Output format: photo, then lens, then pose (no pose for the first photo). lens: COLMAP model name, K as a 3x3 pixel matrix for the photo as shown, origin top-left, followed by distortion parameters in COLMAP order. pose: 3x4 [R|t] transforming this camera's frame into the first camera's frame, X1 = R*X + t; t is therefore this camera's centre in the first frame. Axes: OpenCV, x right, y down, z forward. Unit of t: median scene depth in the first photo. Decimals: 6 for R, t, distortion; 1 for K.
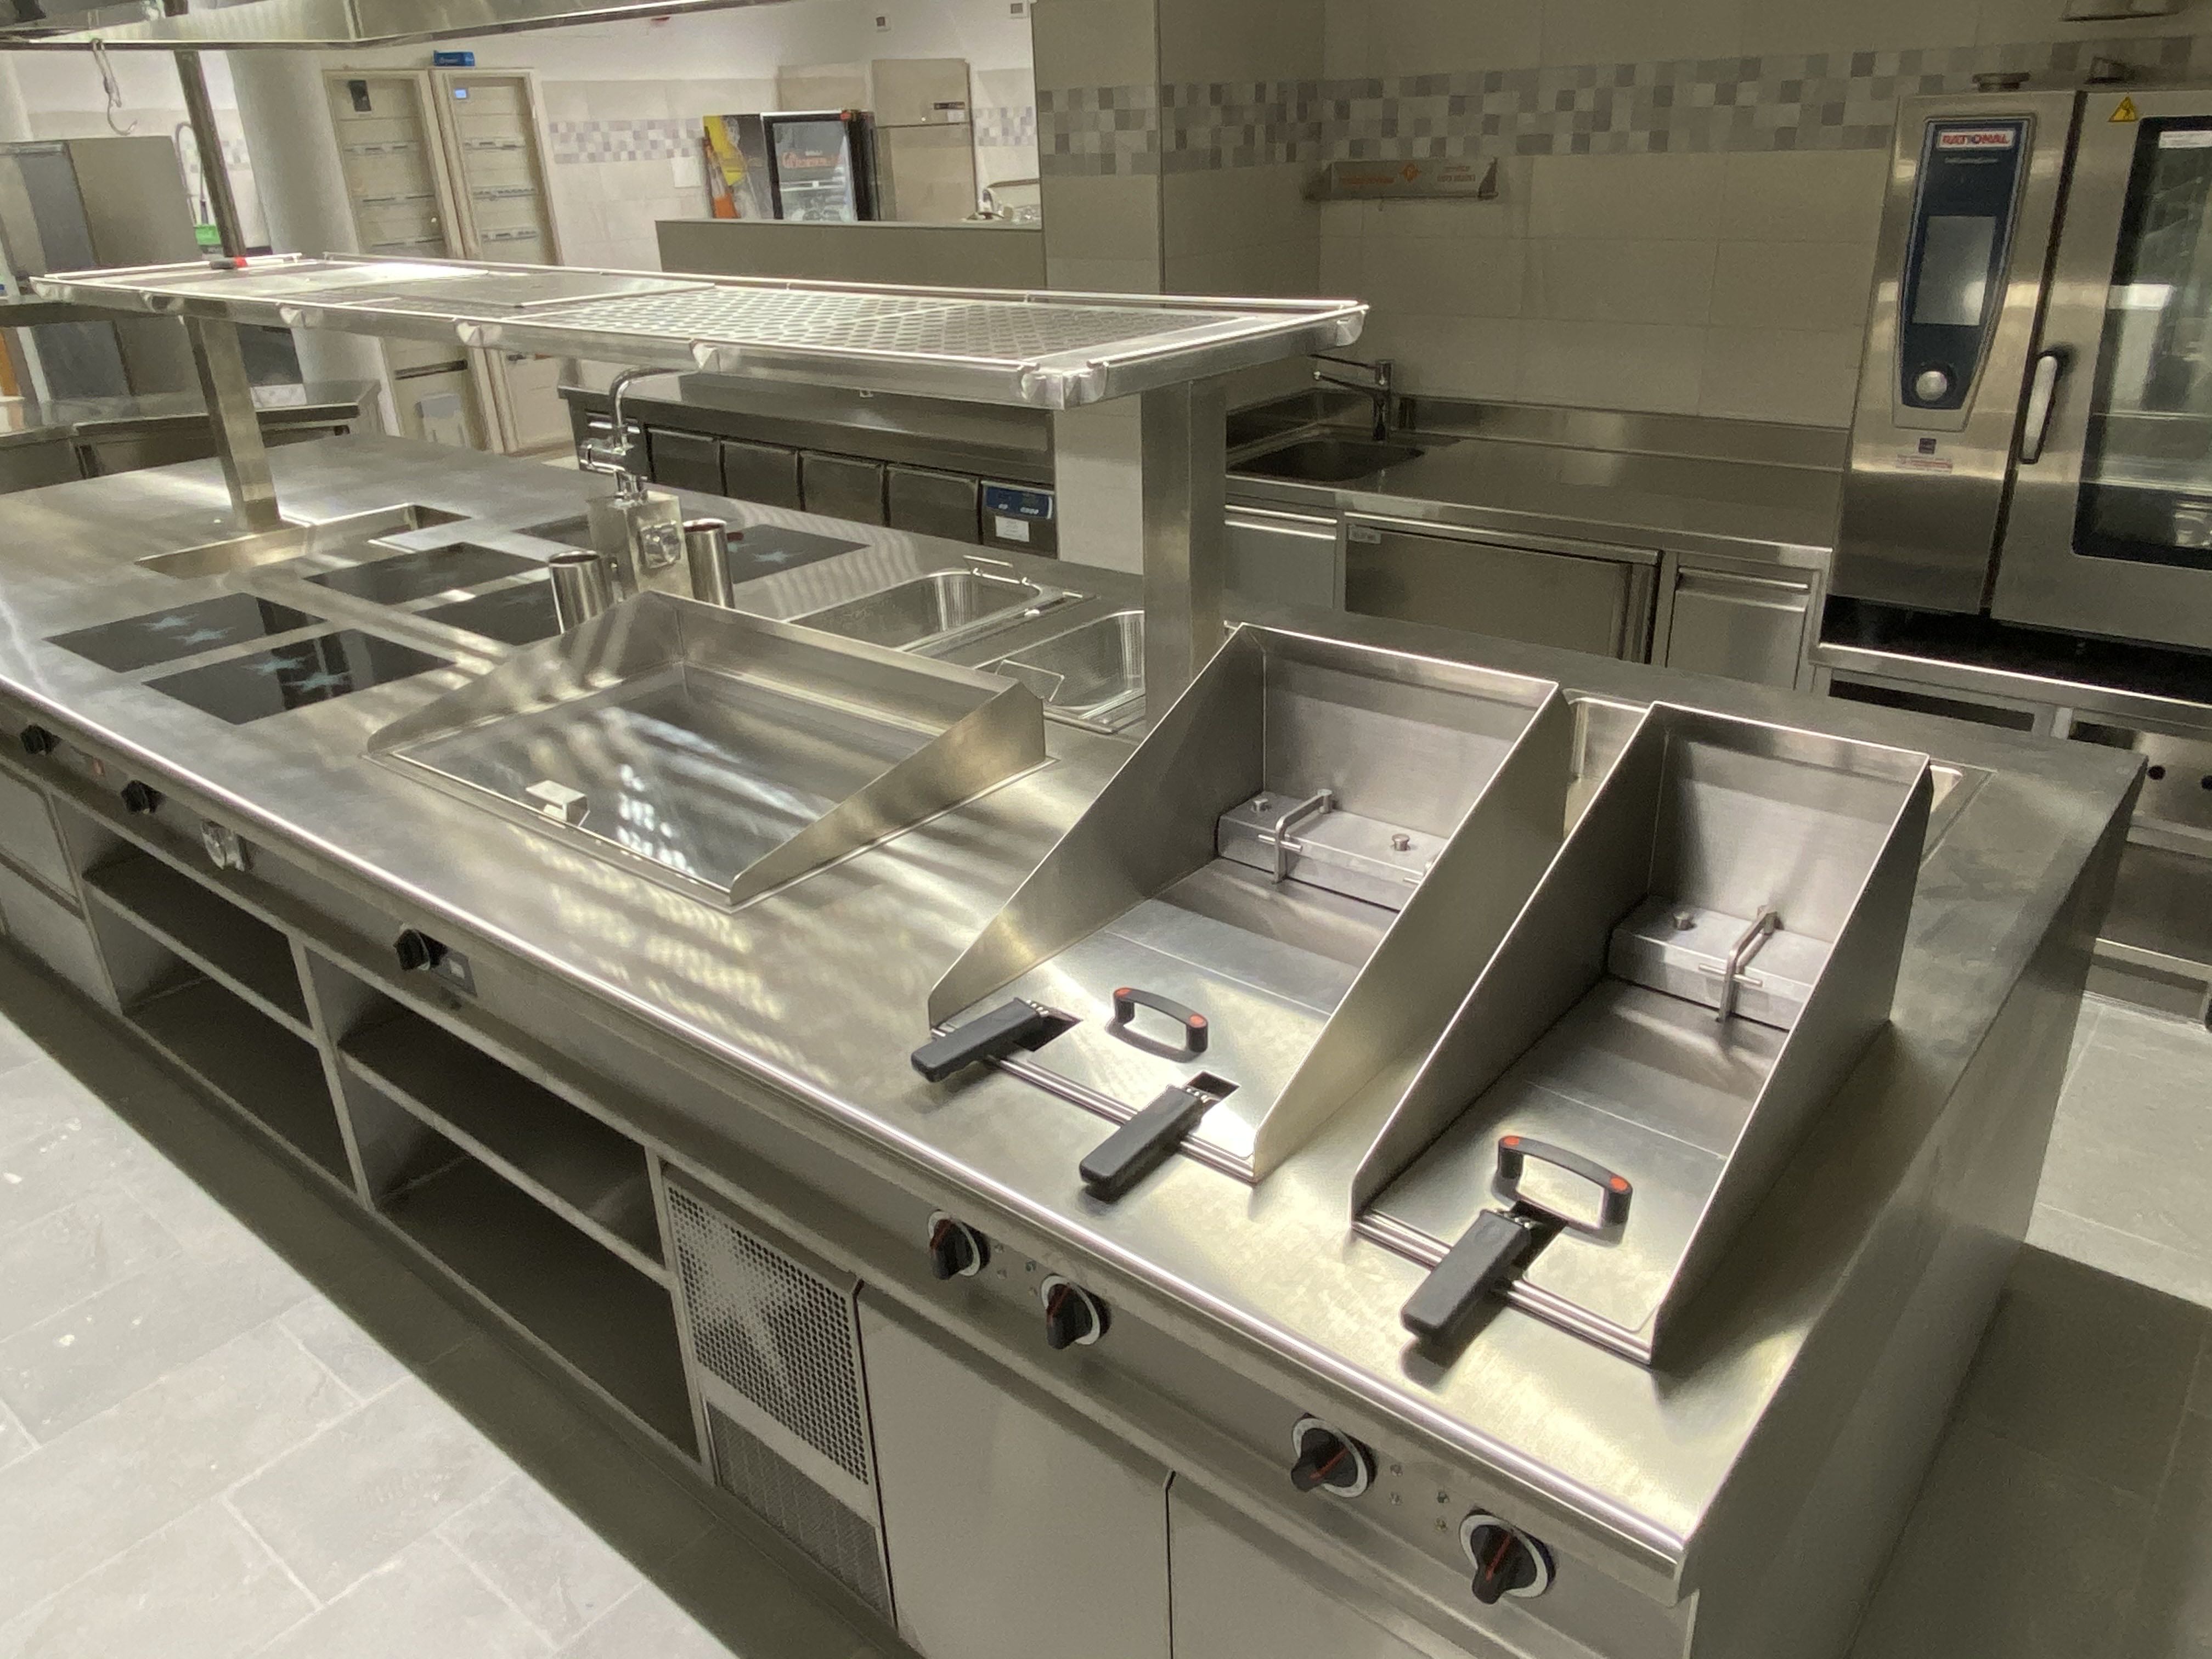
lens RADIAL K [[1580.8, 0, 1106.0], [0, 1580.8, 829.5], [0, 0, 1]] dist [0.060879, -0.077204]
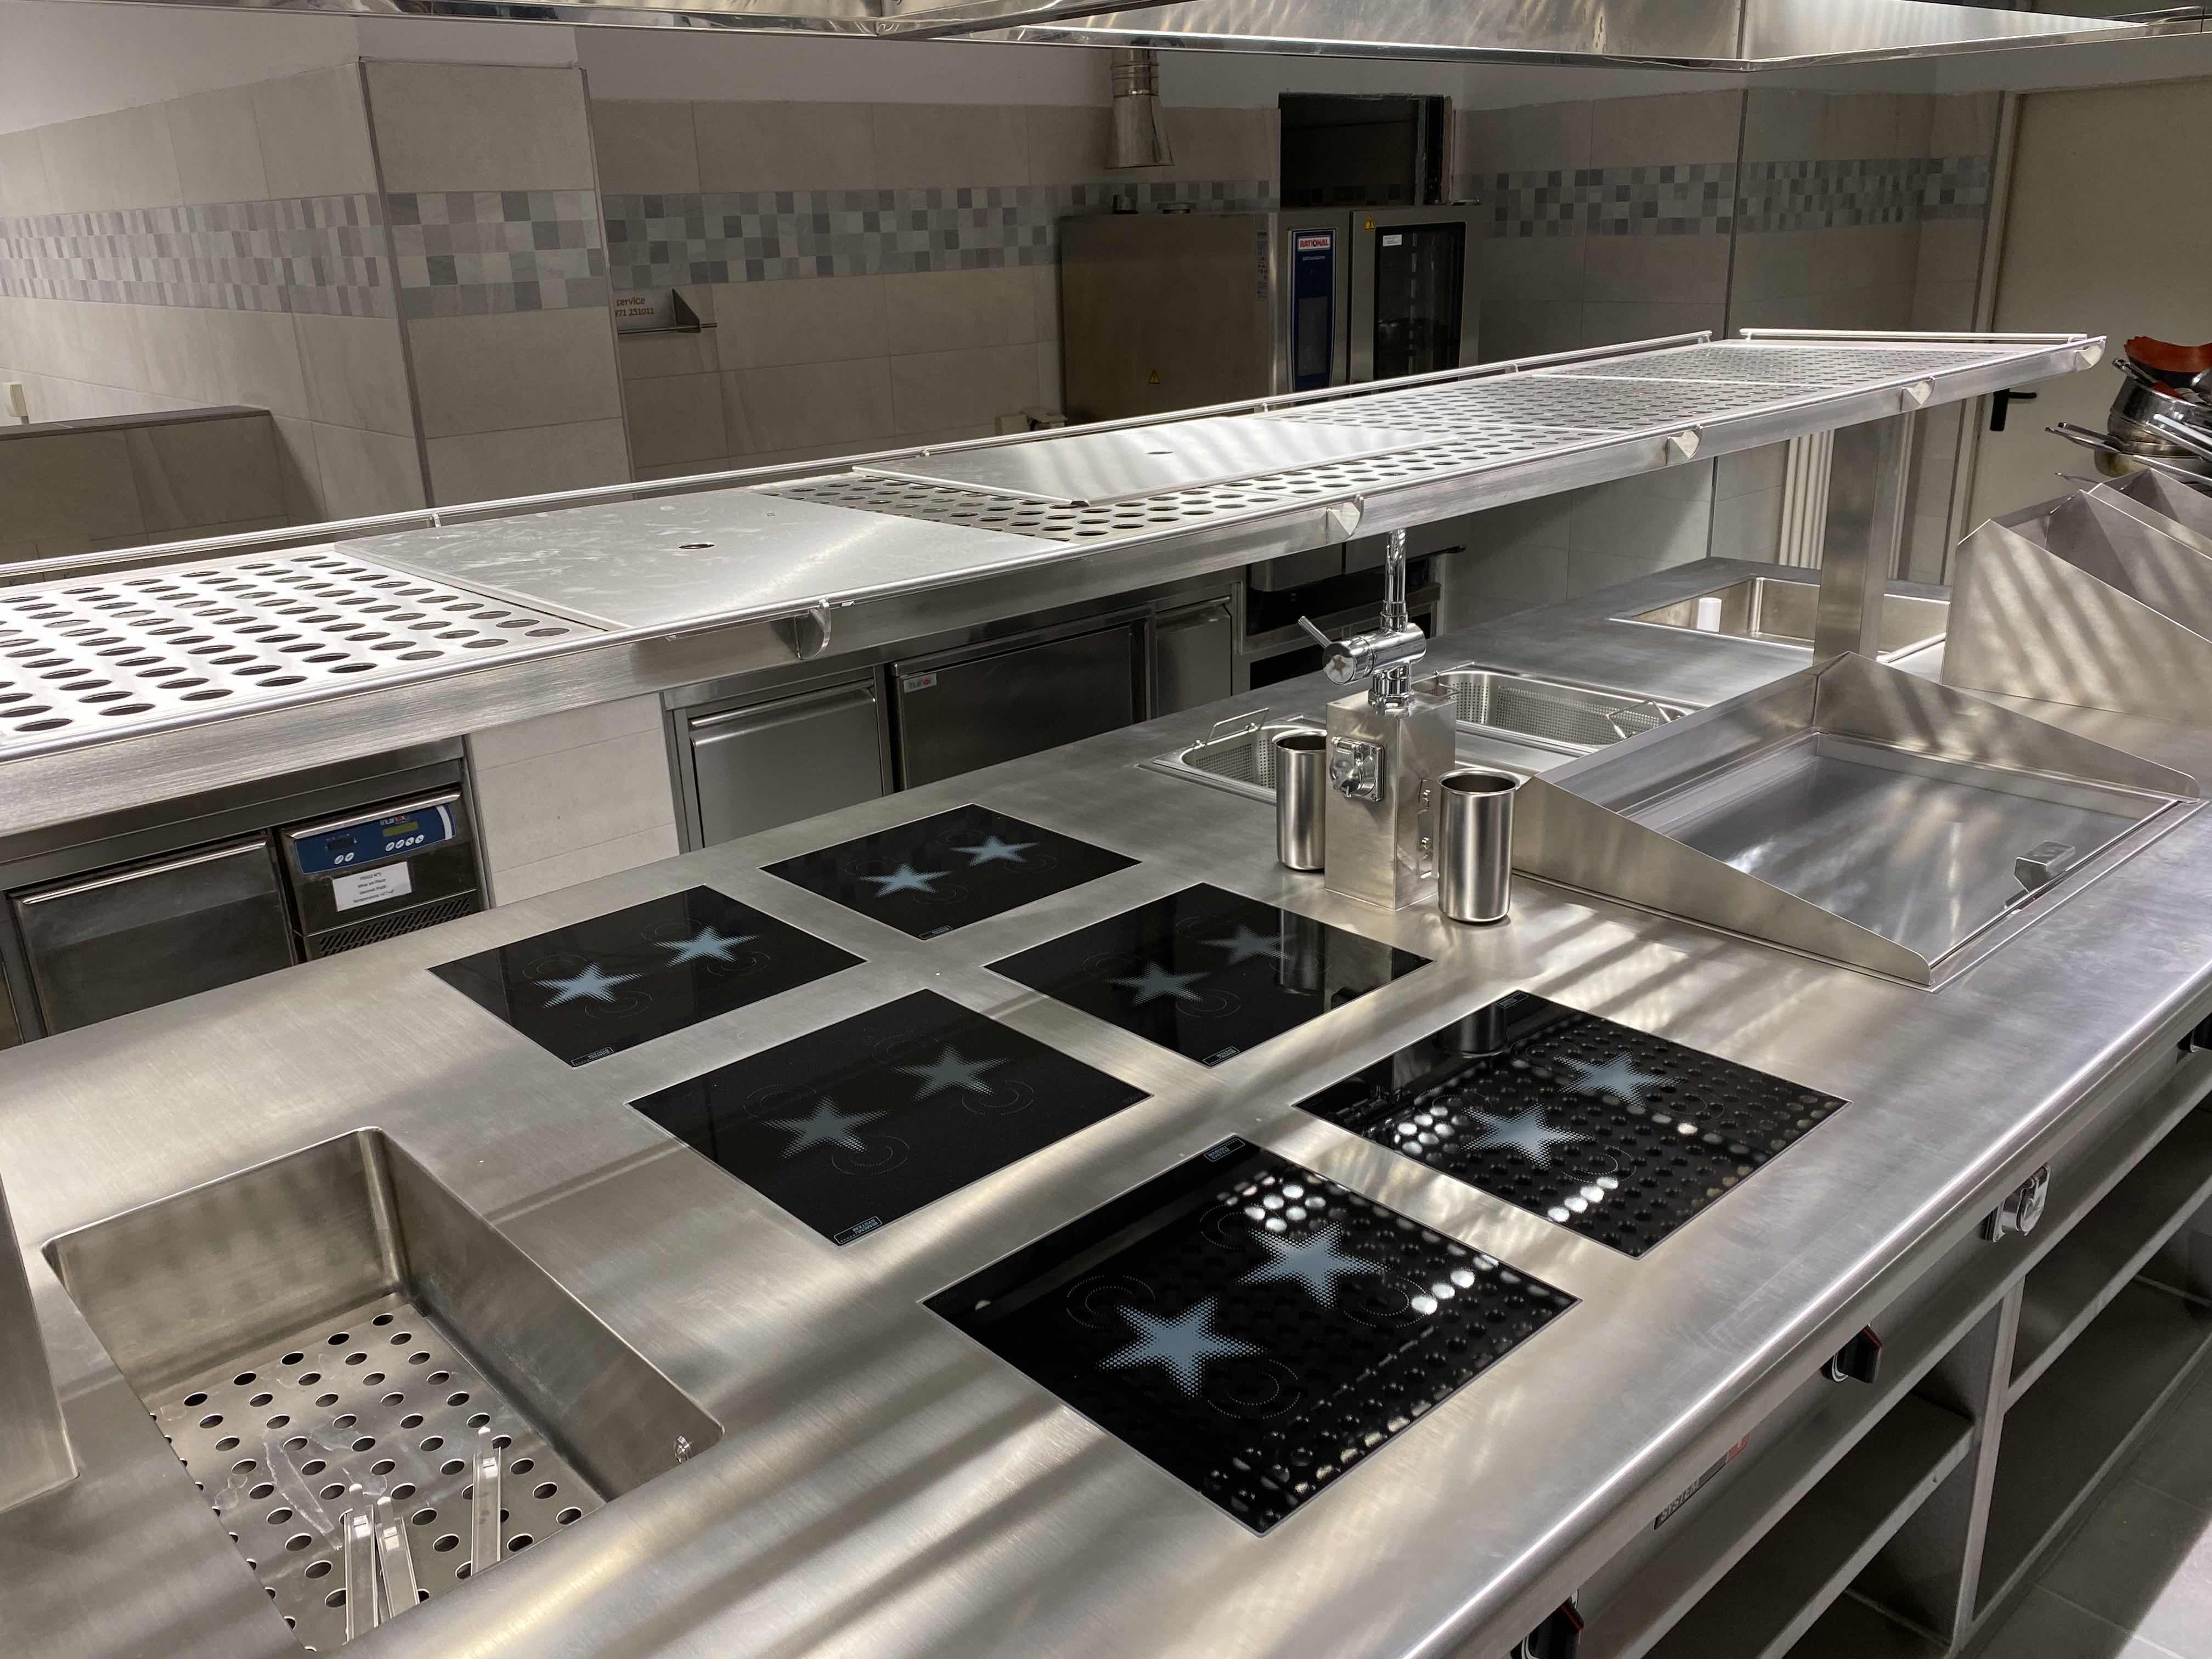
lens RADIAL K [[1737.6, 0, 1106.0], [0, 1737.6, 829.5], [0, 0, 1]] dist [0.045119, -0.063244]
pose [[0.137550, -0.302397, 0.943205, -0.770146], [0.430492, 0.875866, 0.218027, -0.280235], [-0.892052, 0.376053, 0.250655, 0.691434]]
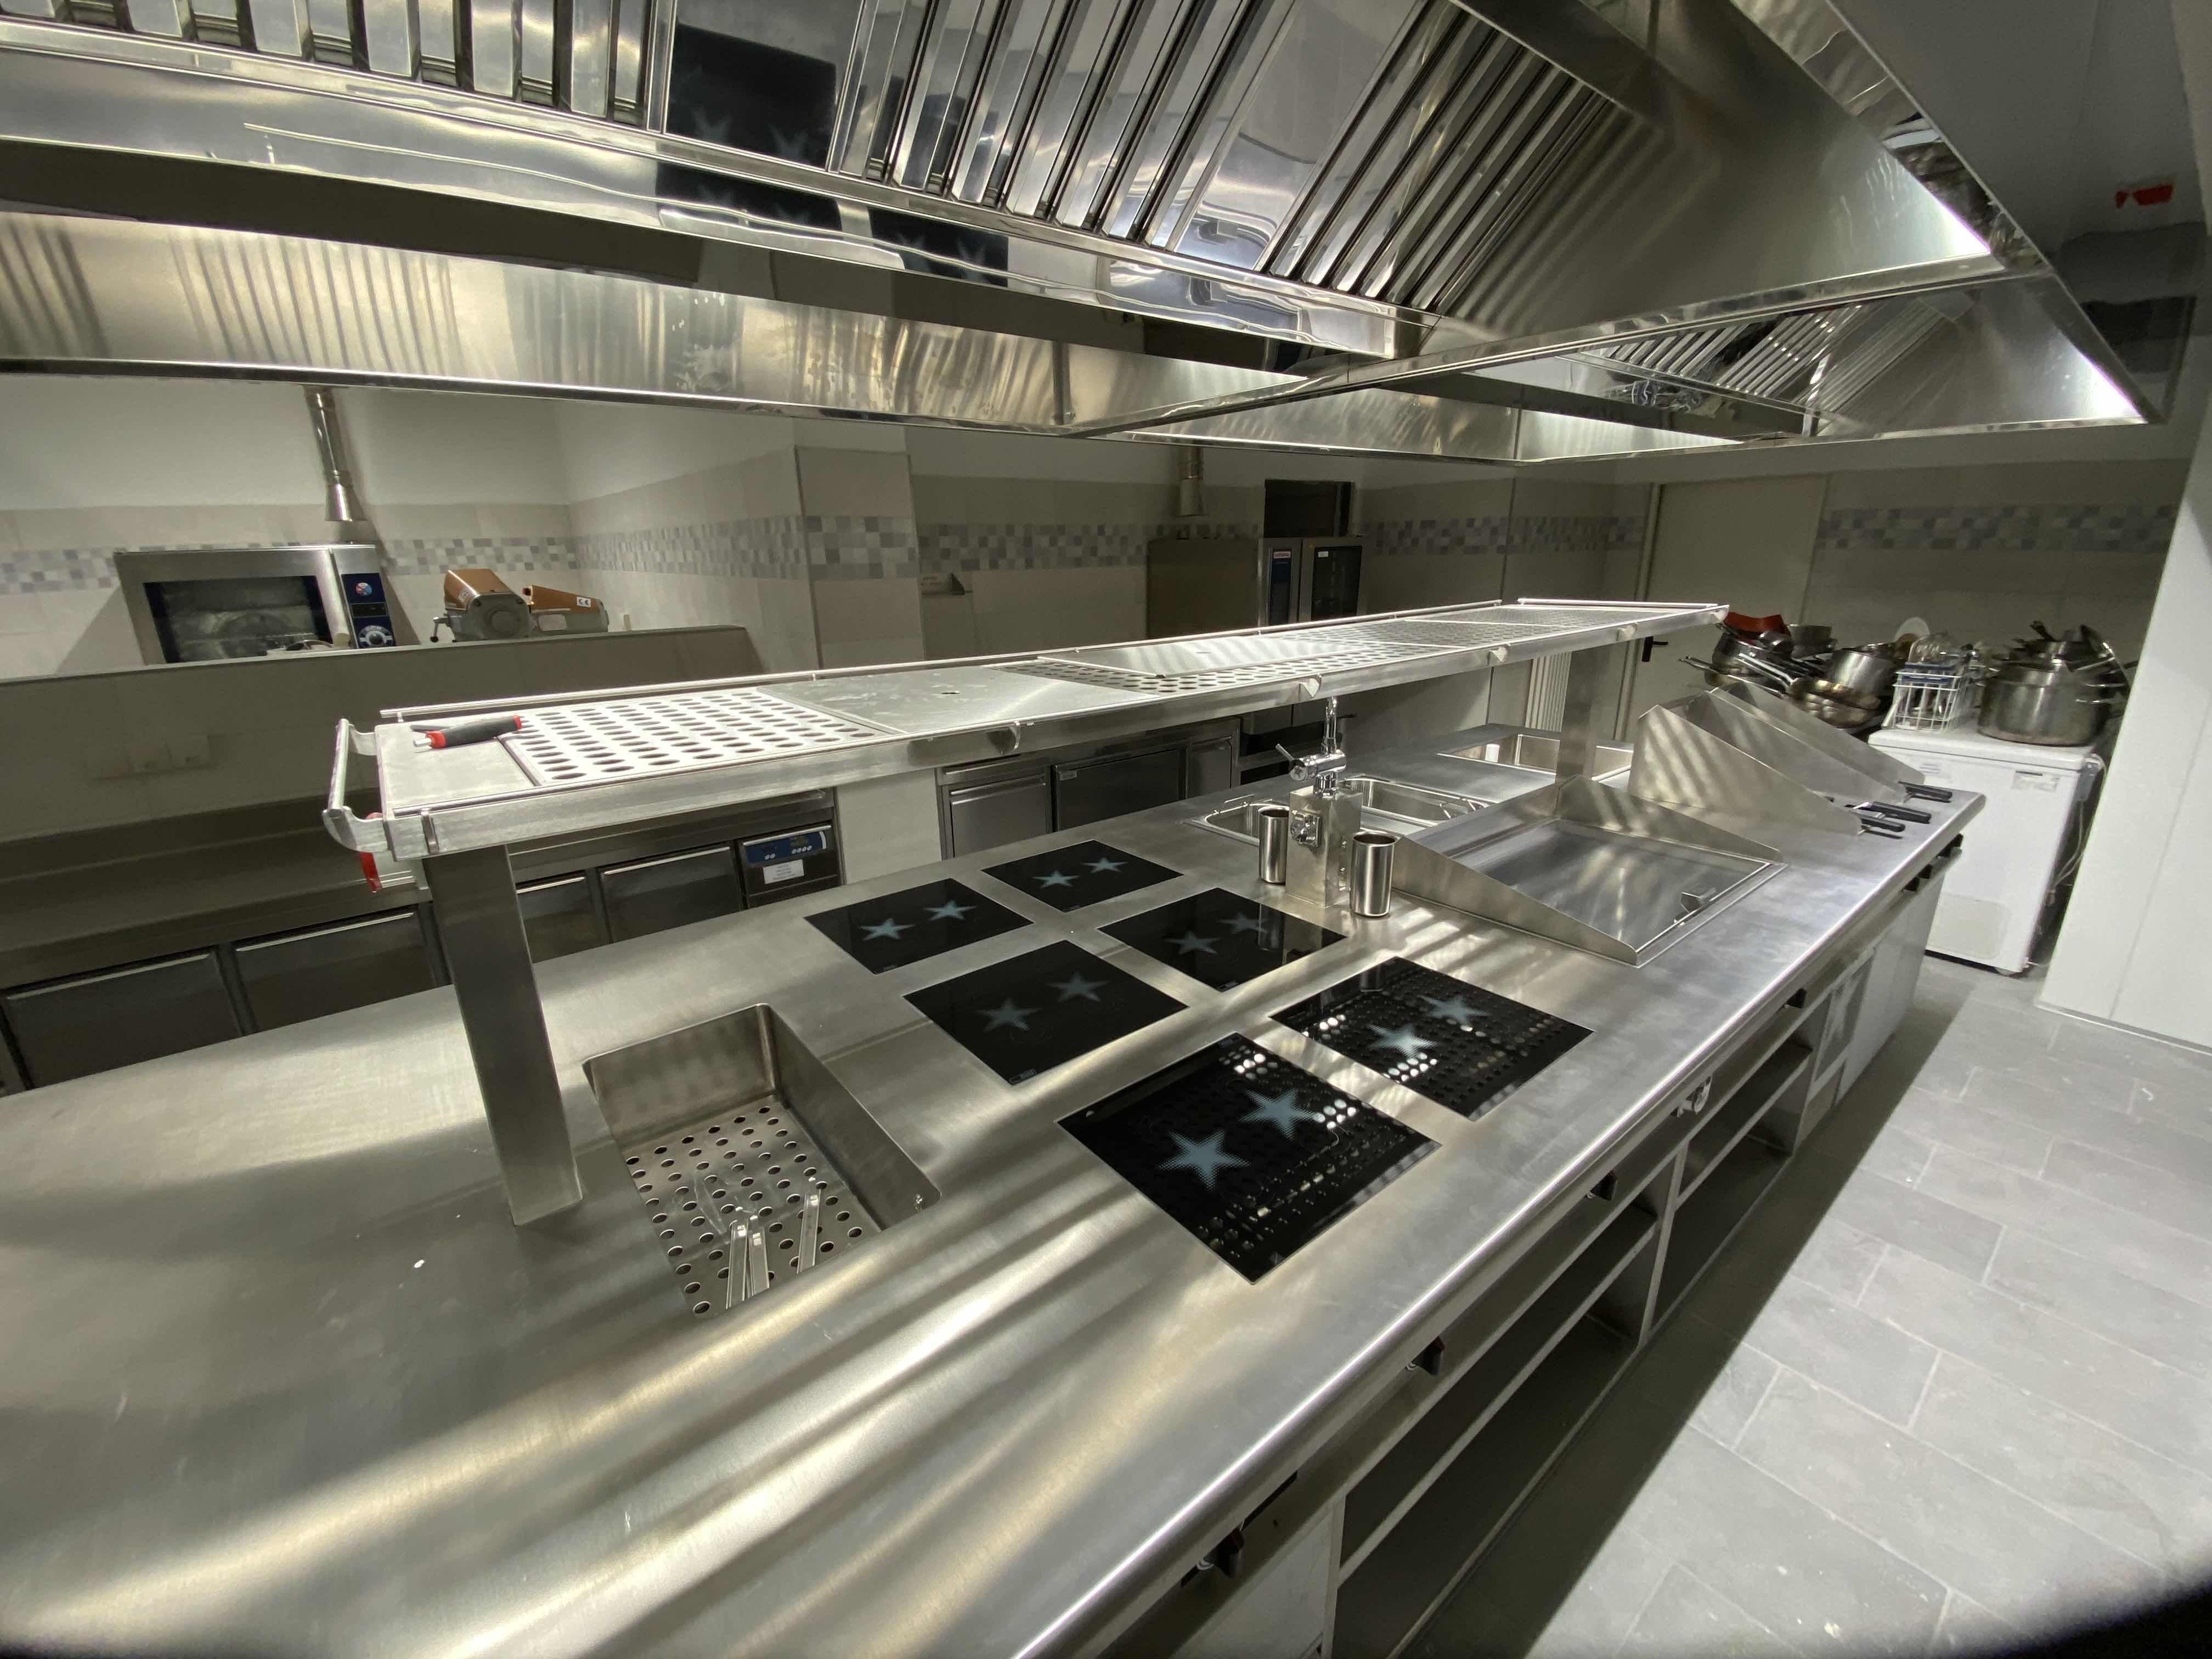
lens RADIAL K [[901.4, 0, 1106.0], [0, 901.4, 829.5], [0, 0, 1]] dist [0.017141, -0.024640]
pose [[0.206831, -0.269536, 0.940517, -0.752790], [0.410057, 0.896678, 0.166796, -0.277326], [-0.888299, 0.351167, 0.295986, 0.697755]]
